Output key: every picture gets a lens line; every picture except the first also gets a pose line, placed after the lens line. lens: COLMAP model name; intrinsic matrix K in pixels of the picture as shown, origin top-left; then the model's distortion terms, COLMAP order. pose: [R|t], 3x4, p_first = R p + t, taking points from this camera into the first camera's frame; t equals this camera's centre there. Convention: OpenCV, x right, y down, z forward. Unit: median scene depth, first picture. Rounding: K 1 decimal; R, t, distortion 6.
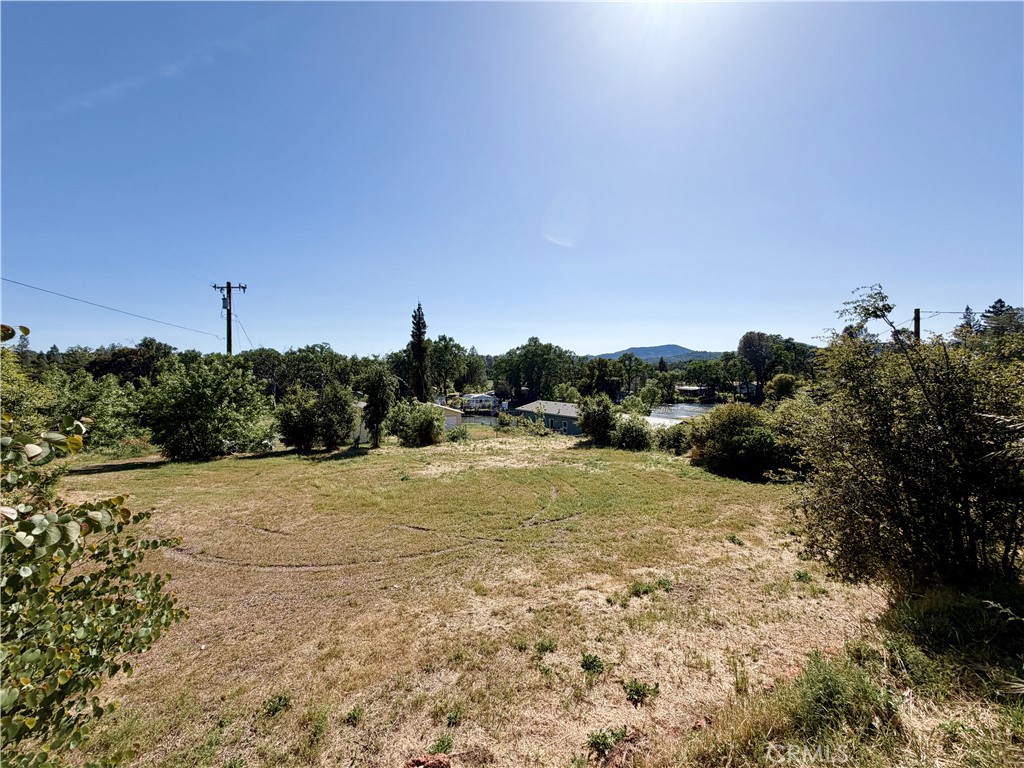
lens RADIAL K [[406.0, 0, 512.0], [0, 406.0, 384.0], [0, 0, 1]] dist [0.001924, -0.000174]
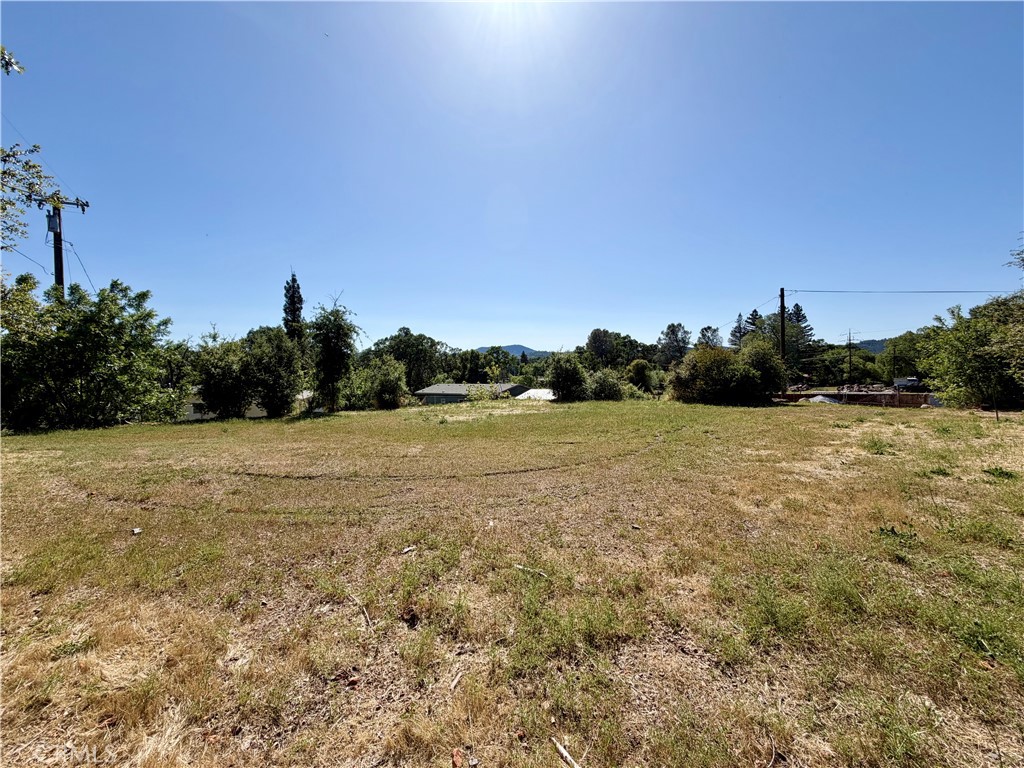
lens RADIAL K [[405.9, 0, 512.0], [0, 405.9, 384.0], [0, 0, 1]] dist [-0.001226, -0.000289]
pose [[0.936651, -0.021494, 0.349603, -0.542267], [0.020539, 0.999768, 0.006438, 0.198154], [-0.349660, 0.001150, 0.936876, 0.227498]]
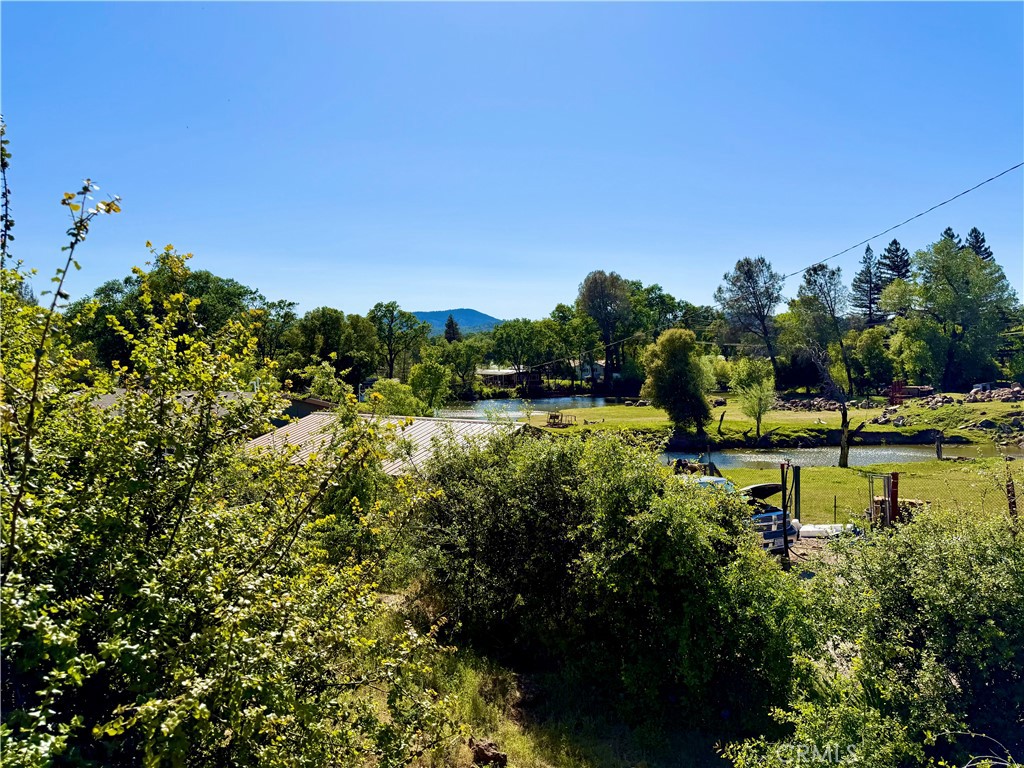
lens RADIAL K [[718.0, 0, 514.6], [0, 718.0, 383.5], [0, 0, 1]] dist [0.074066, -0.099752]
pose [[0.904891, -0.021966, 0.425077, 0.675004], [0.016163, 0.999720, 0.017255, 0.141773], [-0.425337, -0.008743, 0.904993, 1.802427]]
